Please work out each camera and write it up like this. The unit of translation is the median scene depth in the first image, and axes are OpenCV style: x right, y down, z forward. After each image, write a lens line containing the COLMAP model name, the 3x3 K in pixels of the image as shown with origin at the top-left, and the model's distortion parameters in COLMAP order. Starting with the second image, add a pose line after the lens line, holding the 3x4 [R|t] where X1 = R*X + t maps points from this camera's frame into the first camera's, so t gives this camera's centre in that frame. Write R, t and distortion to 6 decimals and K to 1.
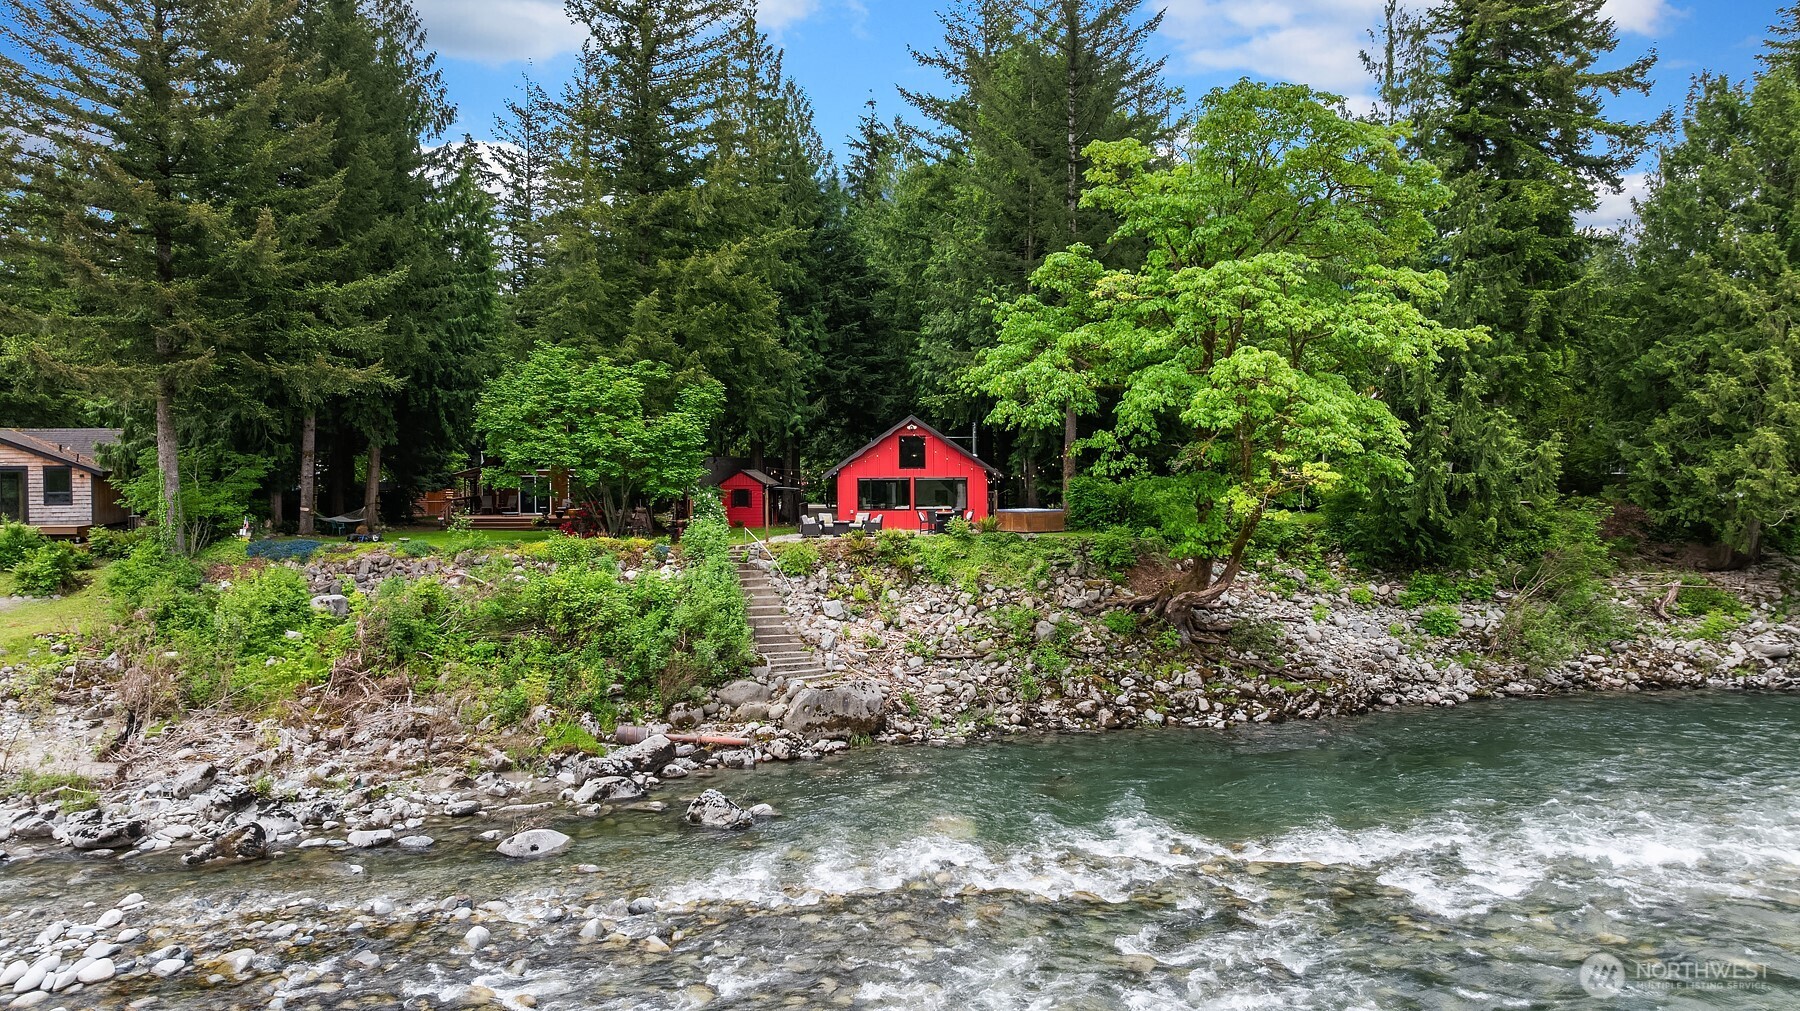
lens RADIAL K [[1269.8, 0, 900.0], [0, 1269.8, 505.5], [0, 0, 1]] dist [-0.018509, -0.004465]
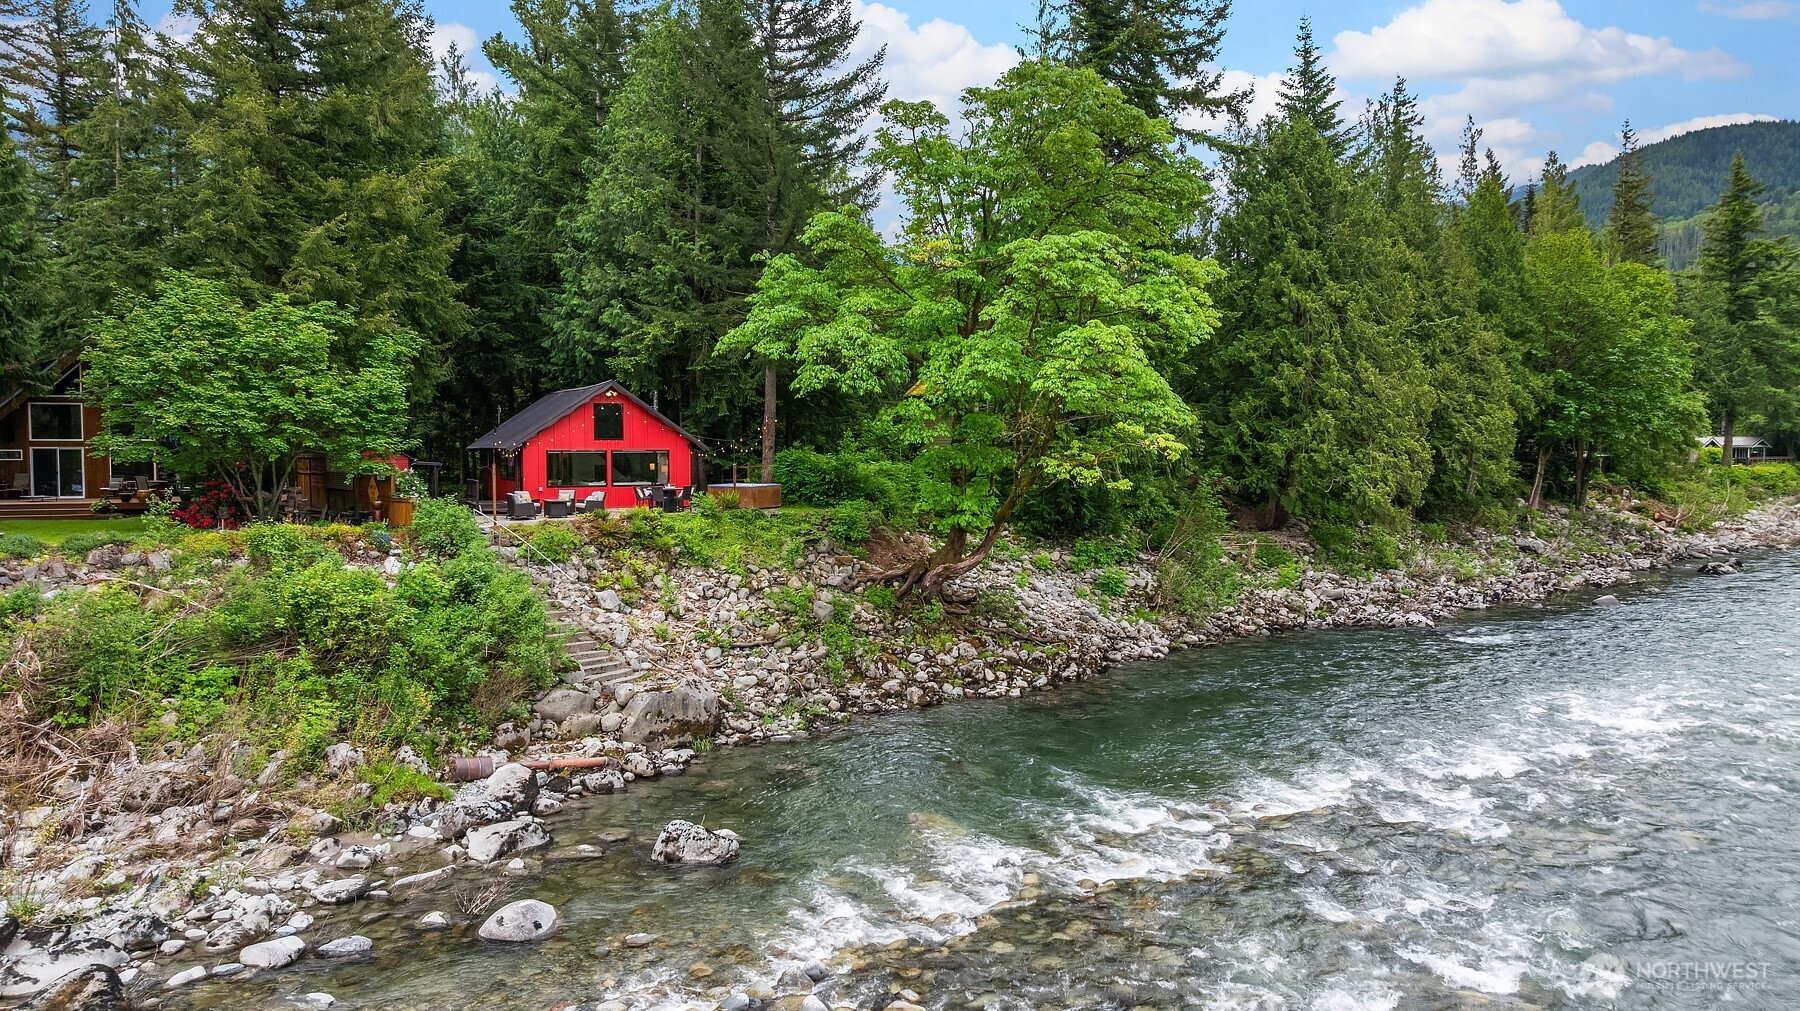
lens RADIAL K [[1269.8, 0, 900.0], [0, 1269.8, 505.5], [0, 0, 1]] dist [-0.018509, -0.004465]
pose [[0.881425, -0.018368, 0.471967, -0.280960], [0.010322, 0.999754, 0.019632, 0.001909], [-0.472212, -0.012432, 0.881398, 0.138392]]
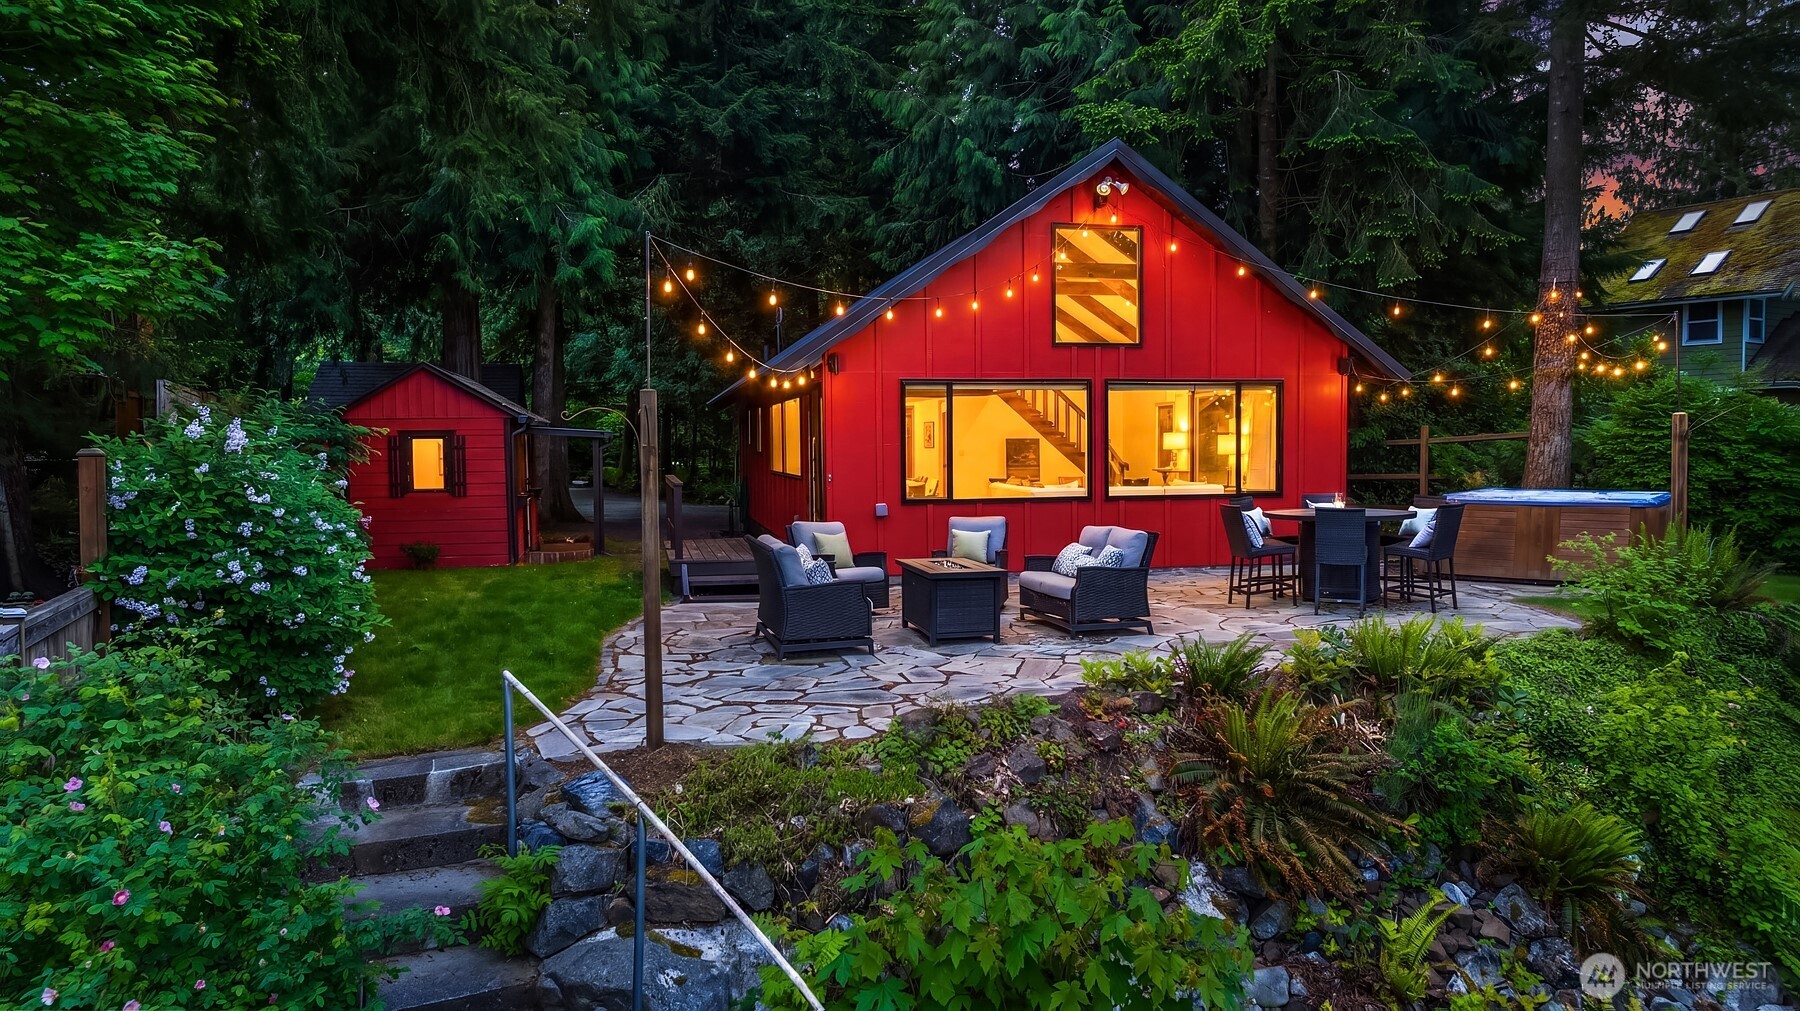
lens RADIAL K [[1269.8, 0, 900.0], [0, 1269.8, 505.5], [0, 0, 1]] dist [-0.018509, -0.004465]
pose [[0.967349, -0.007603, 0.253333, -0.117542], [0.001924, 0.999741, 0.022655, -0.001946], [-0.253440, -0.021428, 0.967114, 0.924323]]
